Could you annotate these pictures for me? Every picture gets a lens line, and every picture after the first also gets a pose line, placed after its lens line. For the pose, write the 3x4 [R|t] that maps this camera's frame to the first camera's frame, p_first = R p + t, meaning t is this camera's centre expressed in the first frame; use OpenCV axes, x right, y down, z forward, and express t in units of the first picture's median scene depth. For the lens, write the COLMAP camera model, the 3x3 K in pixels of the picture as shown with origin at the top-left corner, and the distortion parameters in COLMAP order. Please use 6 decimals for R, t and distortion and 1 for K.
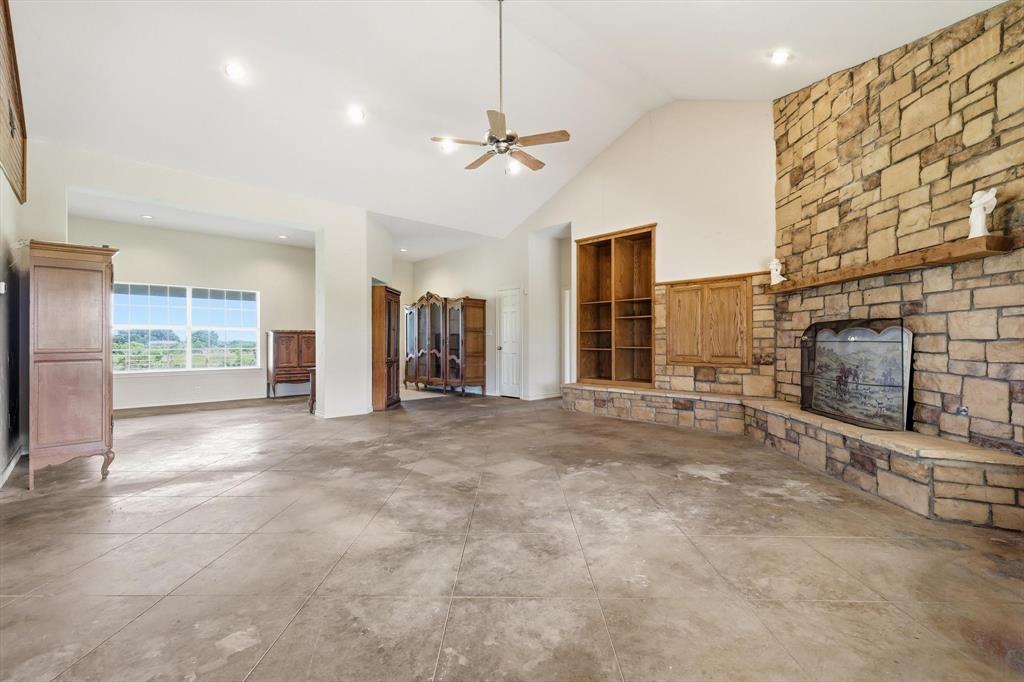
lens RADIAL K [[449.1, 0, 520.9], [0, 449.1, 337.1], [0, 0, 1]] dist [-0.000228, 0.000209]
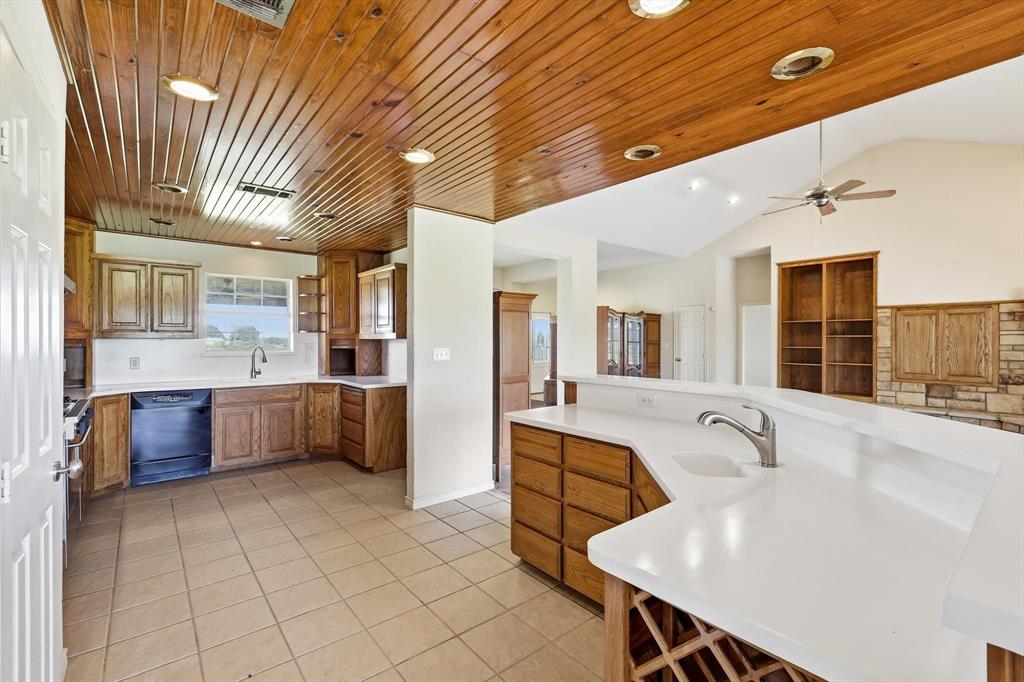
lens RADIAL K [[449.1, 0, 519.6], [0, 449.1, 339.2], [0, 0, 1]] dist [-0.000228, 0.000209]
pose [[0.998195, 0.006688, -0.059676, -0.654090], [-0.006191, 0.999945, 0.008498, -0.056495], [0.059730, -0.008113, 0.998182, -0.186962]]
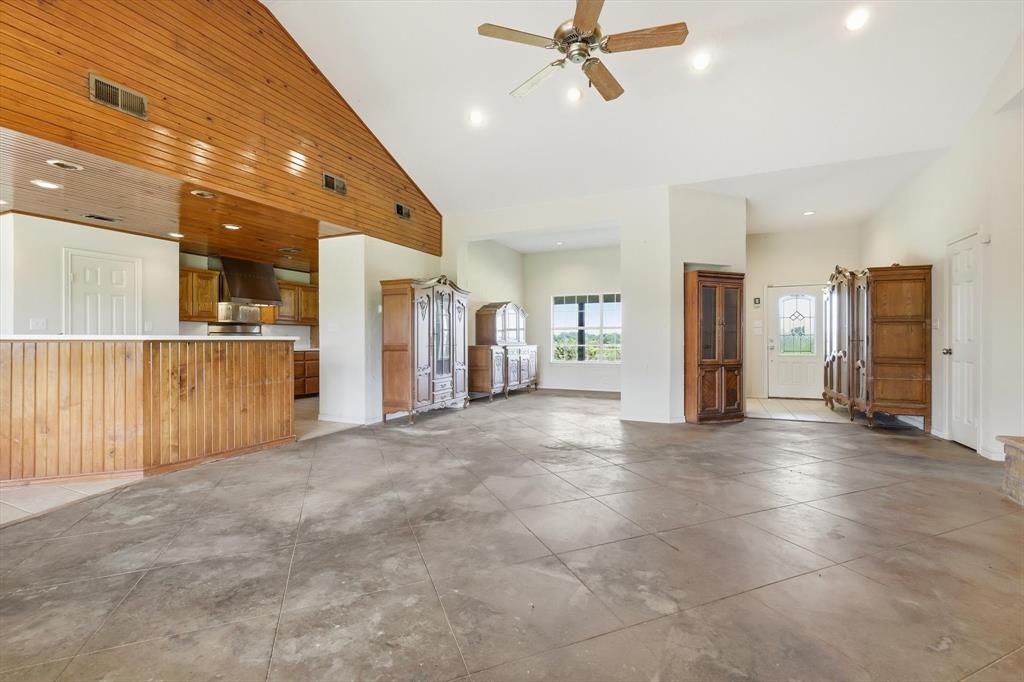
lens RADIAL K [[449.1, 0, 516.3], [0, 449.1, 340.6], [0, 0, 1]] dist [-0.000228, 0.000209]
pose [[0.366068, 0.001678, -0.930586, 0.474644], [0.009501, 0.999940, 0.005540, 0.006811], [0.930539, -0.010869, 0.366030, 0.567382]]
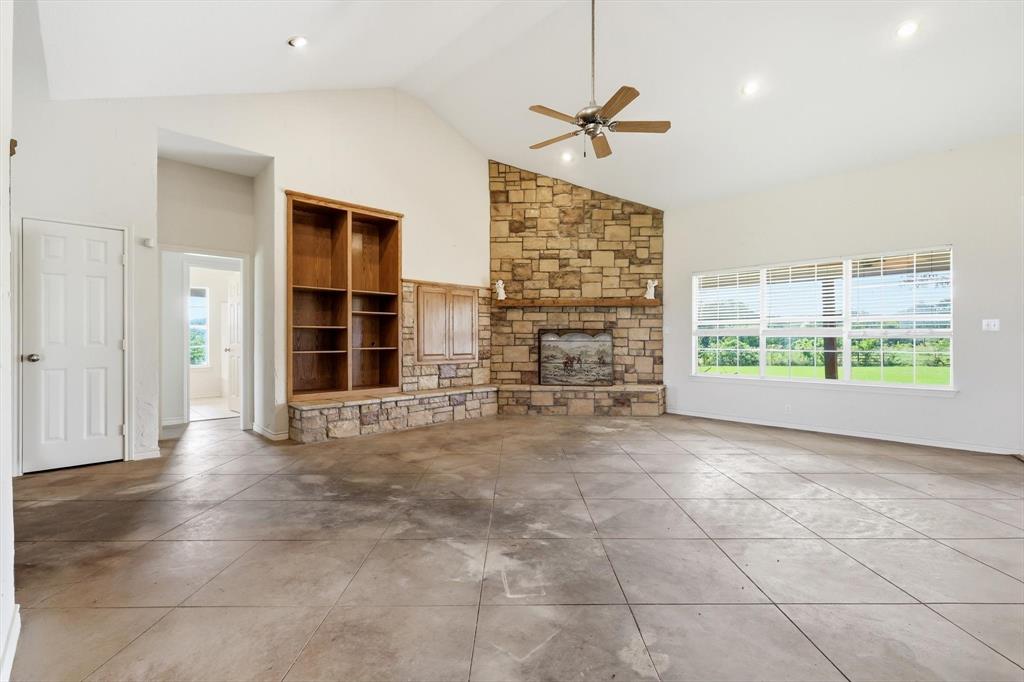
lens RADIAL K [[449.1, 0, 514.4], [0, 449.1, 339.0], [0, 0, 1]] dist [-0.000228, 0.000209]
pose [[0.004926, 0.002991, 0.999983, -0.818222], [-0.009480, 0.999951, -0.002945, 0.006871], [-0.999943, -0.009465, 0.004954, 0.985672]]
